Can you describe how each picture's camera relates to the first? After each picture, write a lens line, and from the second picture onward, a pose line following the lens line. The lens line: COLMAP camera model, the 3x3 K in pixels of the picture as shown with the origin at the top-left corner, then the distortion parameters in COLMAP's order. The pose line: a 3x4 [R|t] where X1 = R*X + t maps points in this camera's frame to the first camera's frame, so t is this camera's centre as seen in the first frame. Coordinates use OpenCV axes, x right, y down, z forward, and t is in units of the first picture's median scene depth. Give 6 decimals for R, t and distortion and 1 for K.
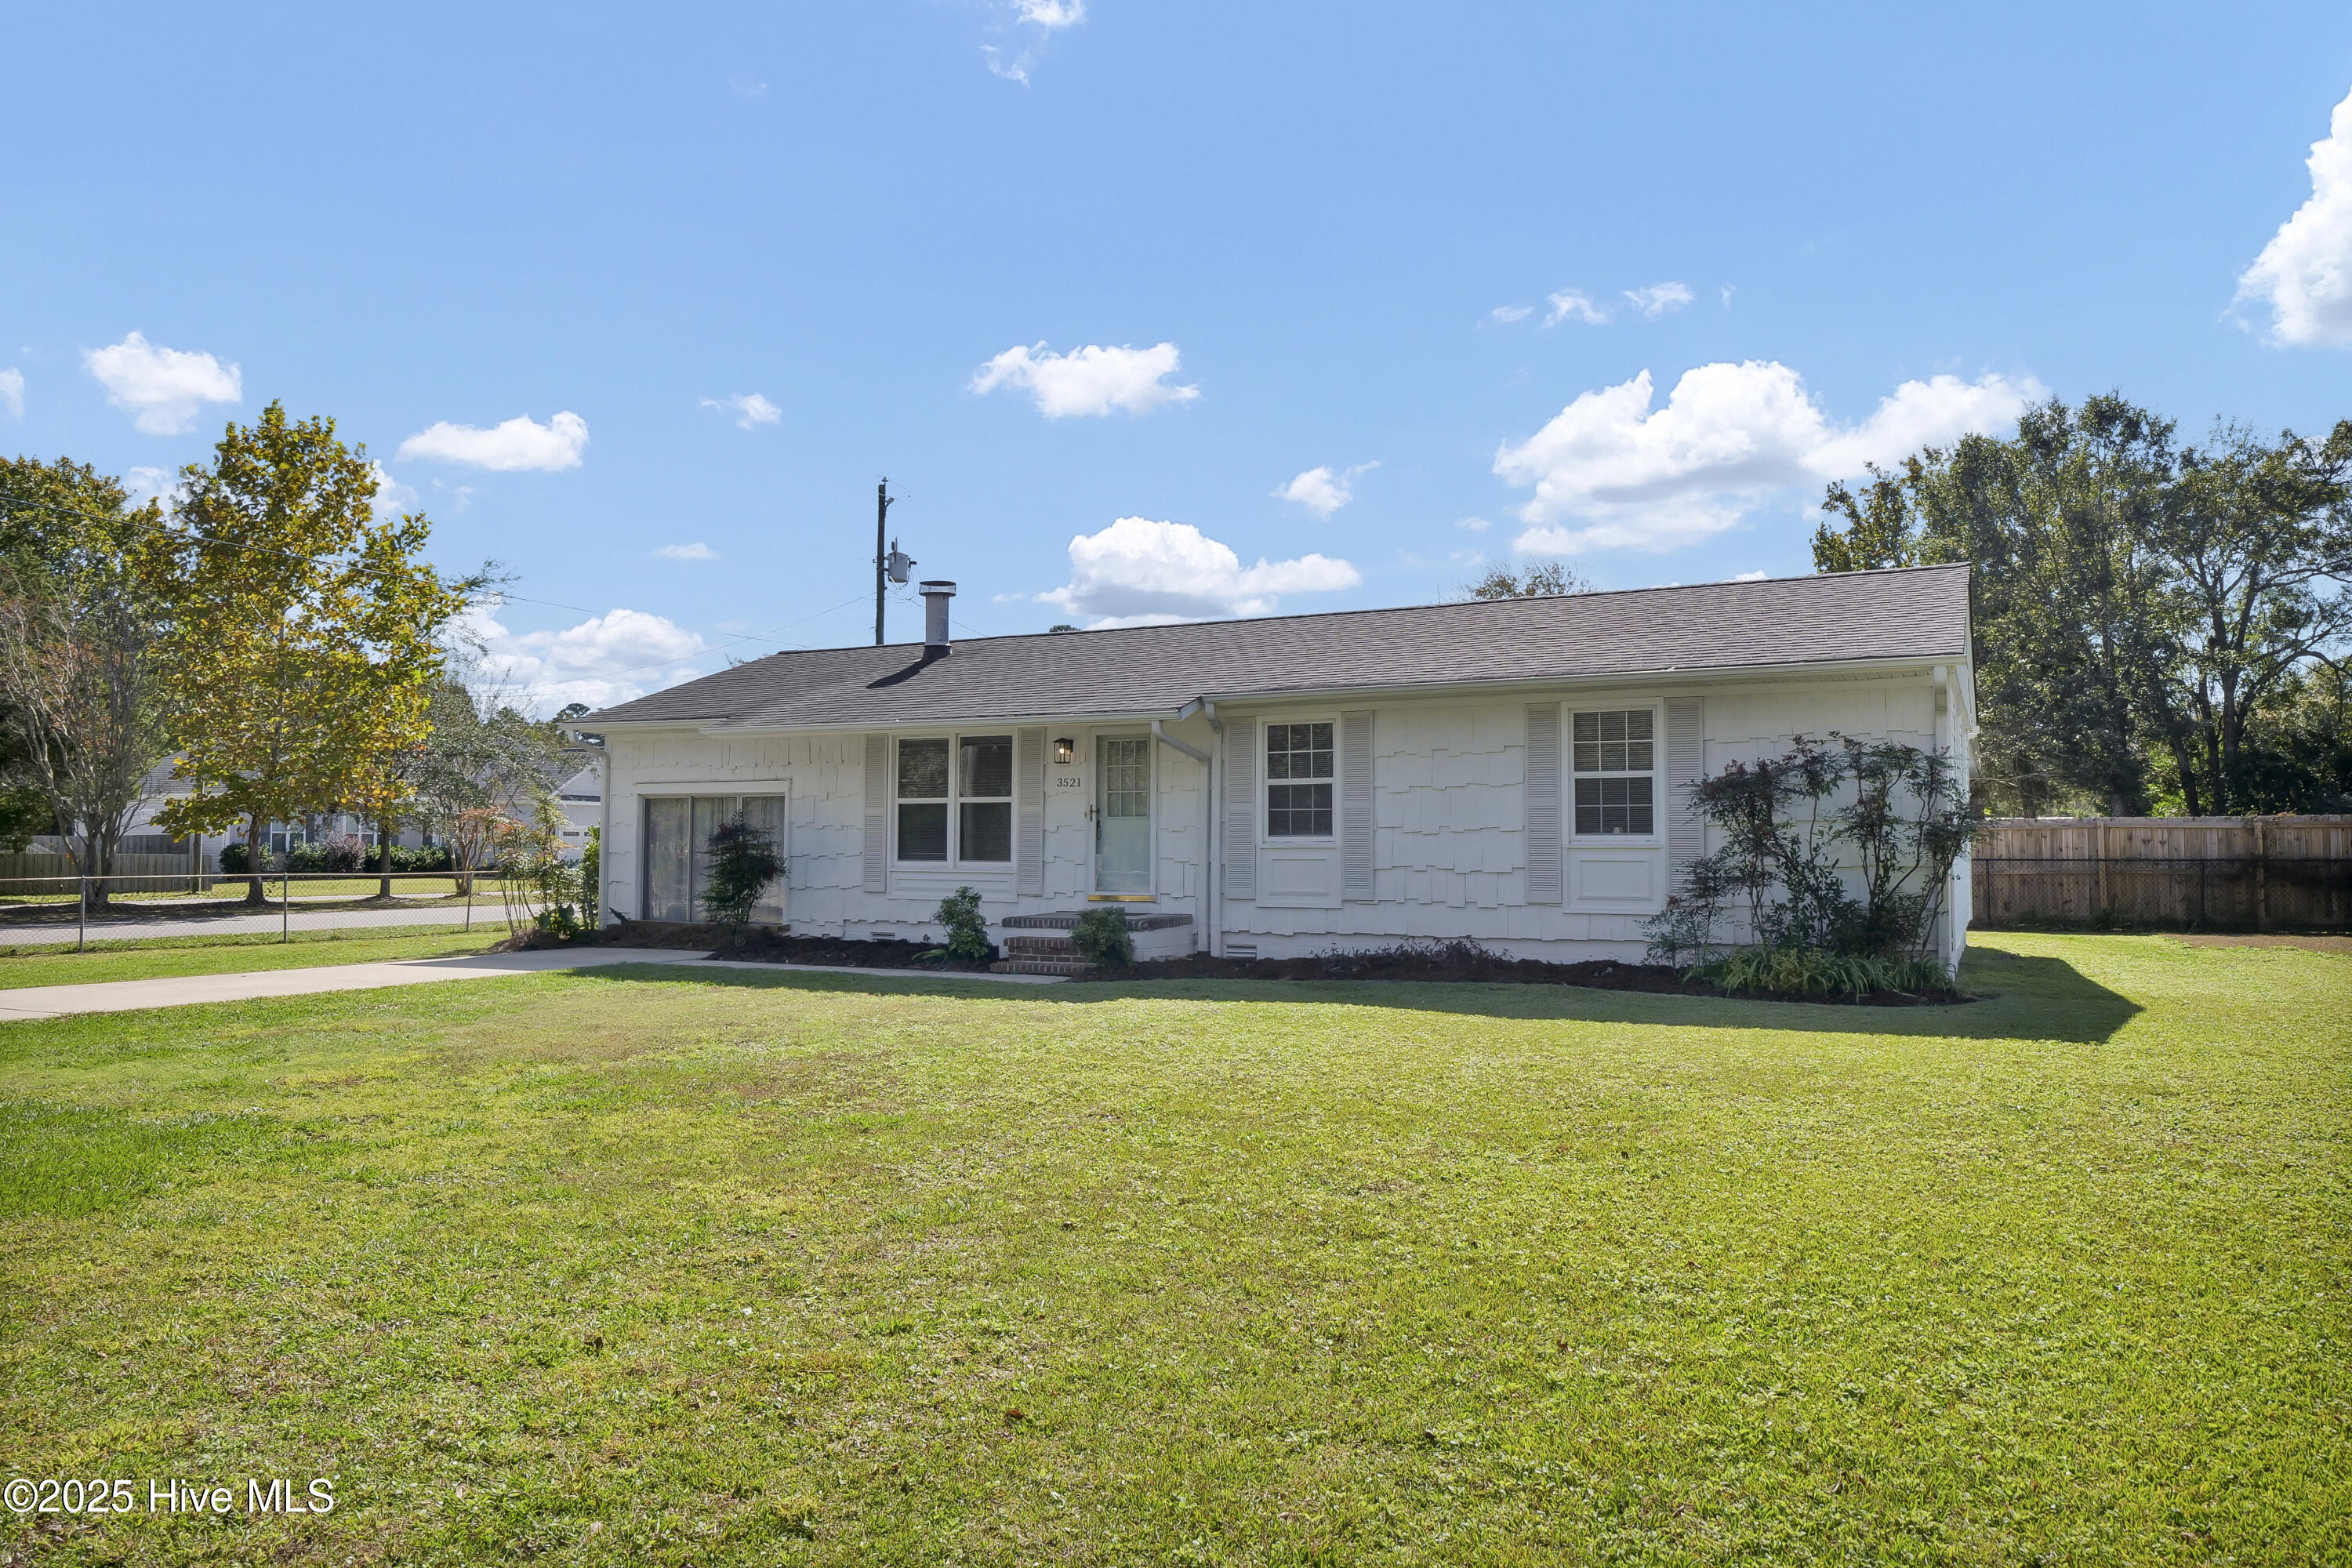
lens RADIAL K [[1580.5, 0, 1176.0], [0, 1580.5, 784.0], [0, 0, 1]] dist [-0.001597, -0.007410]
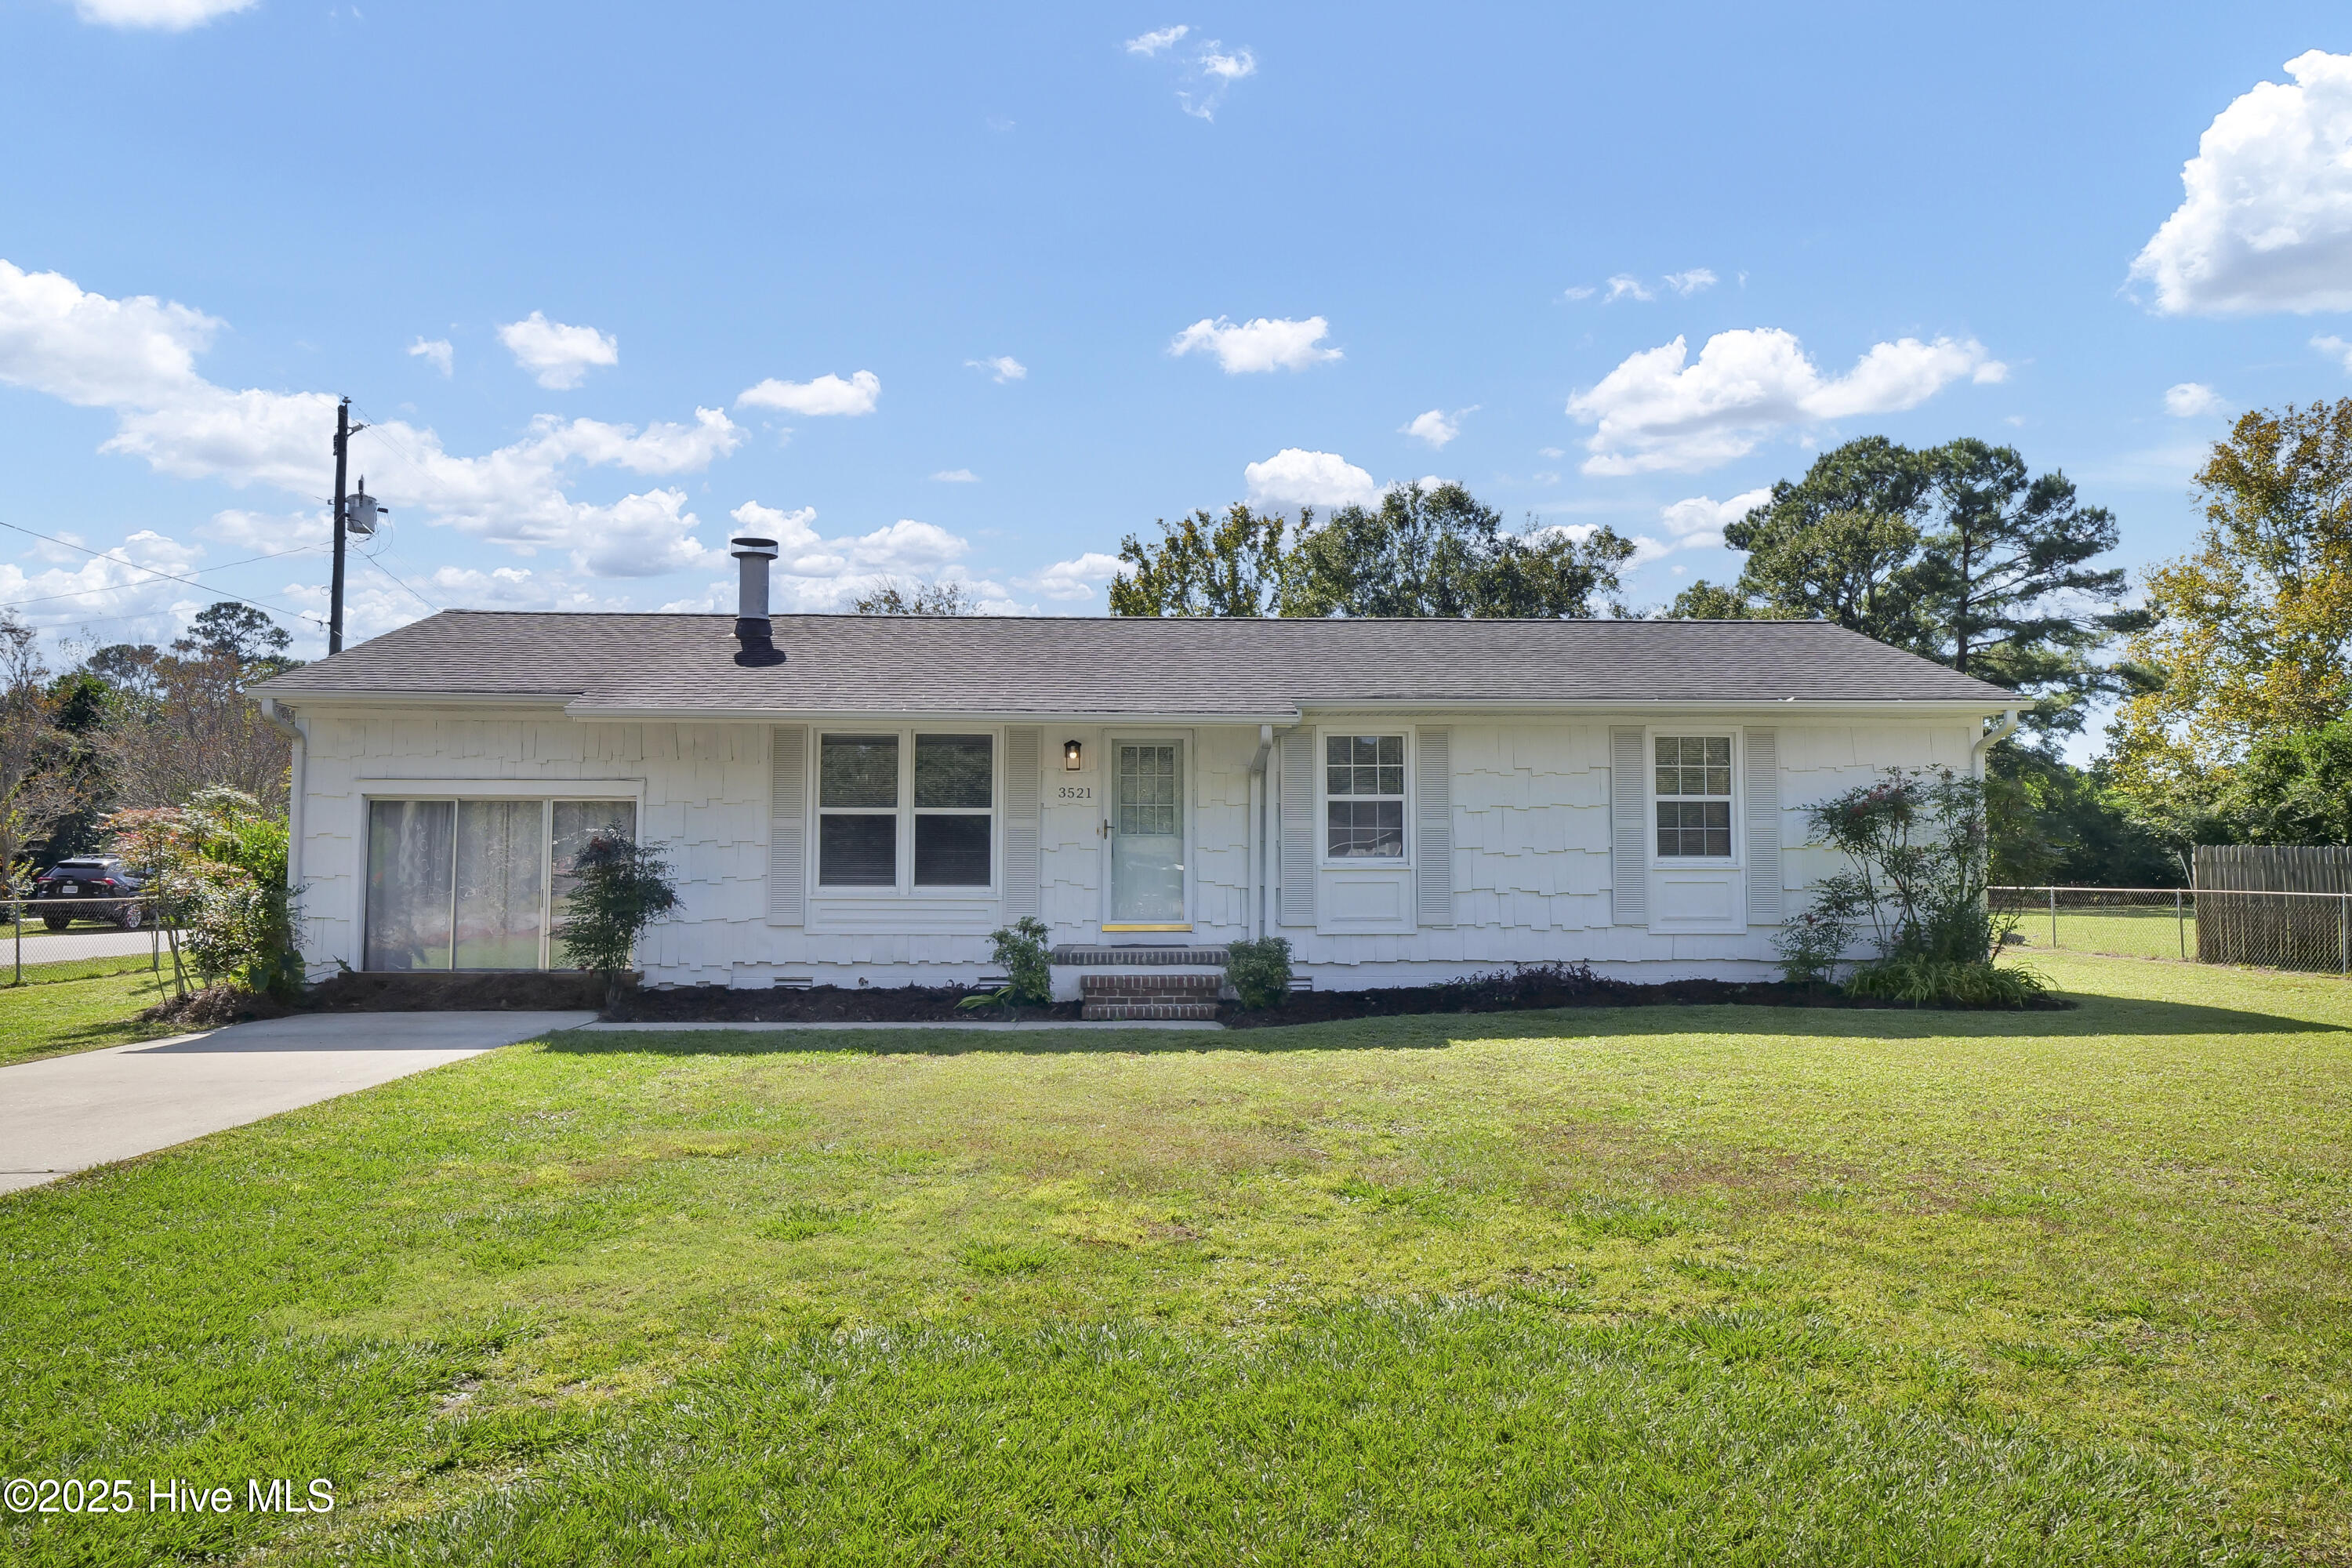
lens RADIAL K [[1580.5, 0, 1176.0], [0, 1580.5, 784.0], [0, 0, 1]] dist [-0.001597, -0.007410]
pose [[0.862305, 0.027792, 0.505627, -0.479605], [-0.020131, 0.999585, -0.020611, 0.011403], [-0.505990, 0.007594, 0.862506, 0.253166]]
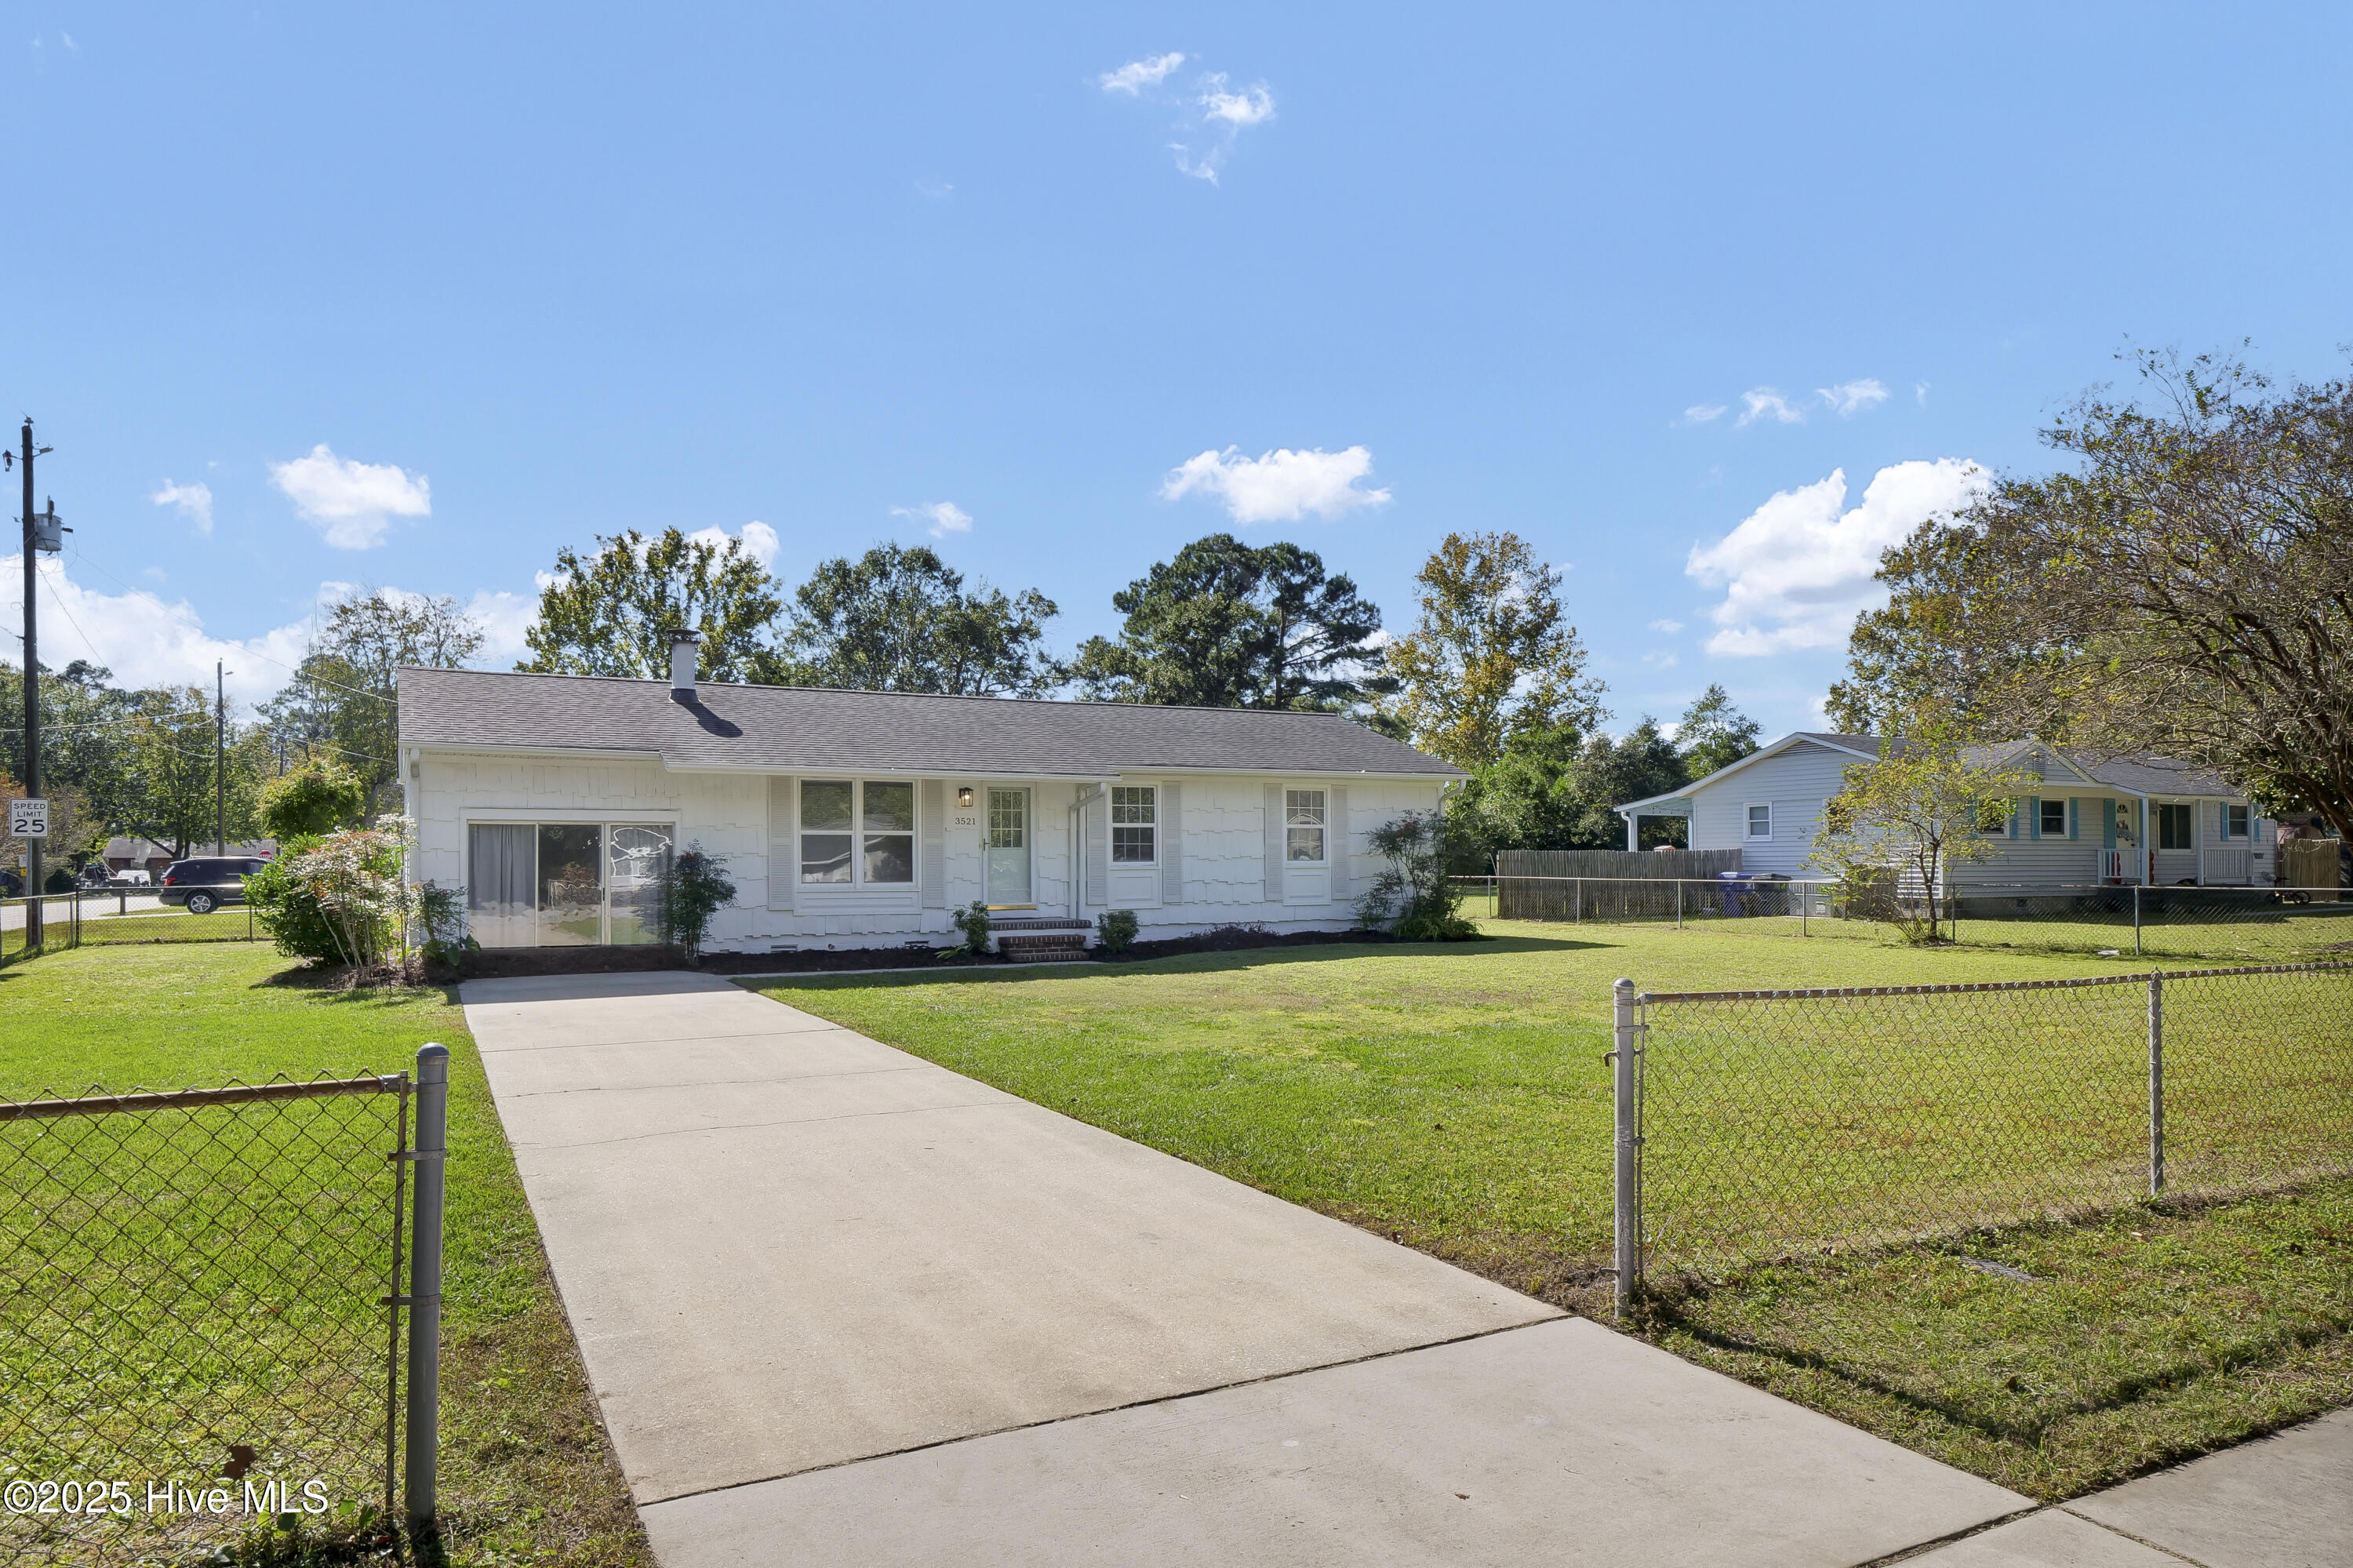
lens RADIAL K [[1471.5, 0, 1171.1], [0, 1471.5, 839.8], [0, 0, 1]] dist [0.000481, -0.001995]
pose [[0.558736, 0.008874, 0.829298, -1.050933], [-0.027683, 0.999585, 0.007956, 0.000197], [-0.828884, -0.027403, 0.558750, 0.183007]]
